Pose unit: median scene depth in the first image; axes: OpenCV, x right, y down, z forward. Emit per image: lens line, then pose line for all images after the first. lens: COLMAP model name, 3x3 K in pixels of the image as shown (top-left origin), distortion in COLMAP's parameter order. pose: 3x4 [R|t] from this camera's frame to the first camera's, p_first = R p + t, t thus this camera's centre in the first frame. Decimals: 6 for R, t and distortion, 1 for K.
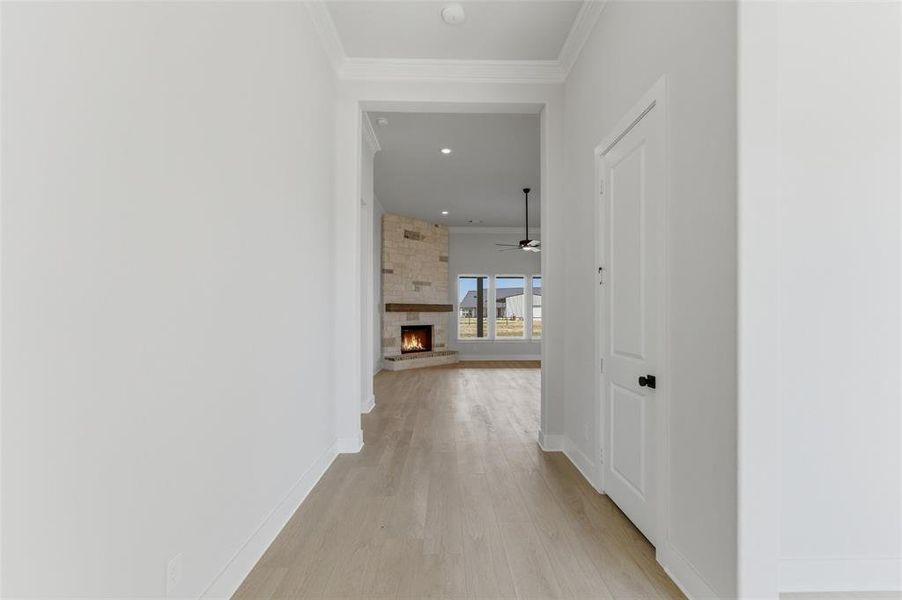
lens RADIAL K [[389.8, 0, 453.5], [0, 389.8, 312.9], [0, 0, 1]] dist [-0.000800, 0.000200]
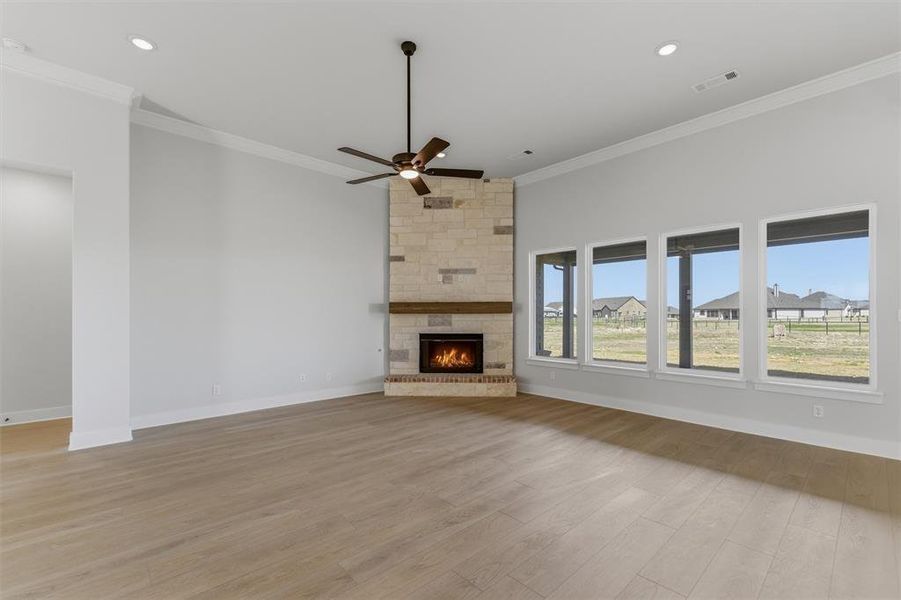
lens RADIAL K [[389.4, 0, 453.0], [0, 389.4, 312.9], [0, 0, 1]] dist [-0.000800, 0.000200]
pose [[0.666239, -0.008666, -0.745688, 0.419117], [0.001702, 0.999948, -0.010101, 0.003049], [0.745736, 0.005460, 0.666219, 0.552609]]
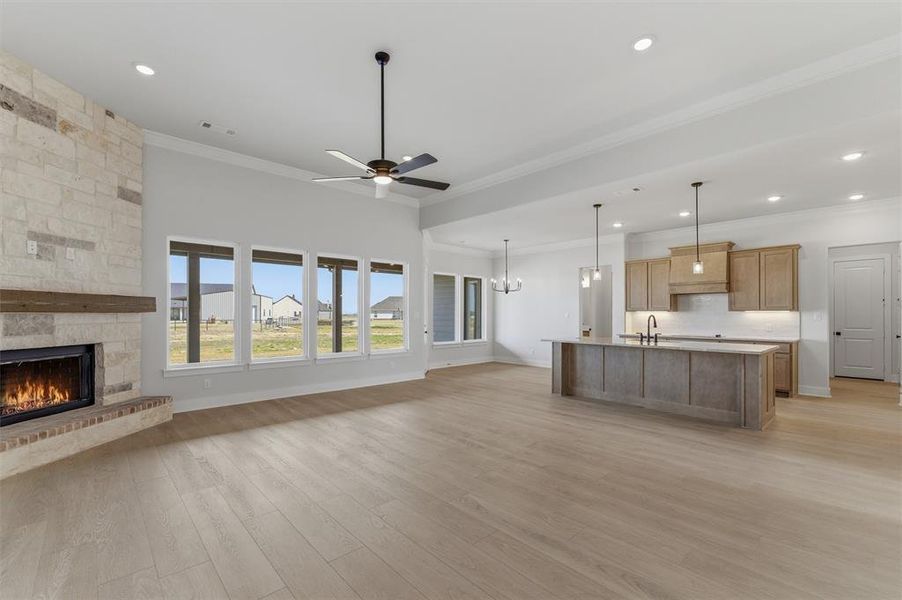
lens RADIAL K [[389.8, 0, 453.5], [0, 389.8, 312.9], [0, 0, 1]] dist [-0.000800, 0.000200]
pose [[0.747603, 0.000202, 0.664146, -0.047945], [0.002195, 0.999994, -0.002775, -0.000362], [-0.664142, 0.003532, 0.747598, 0.441858]]
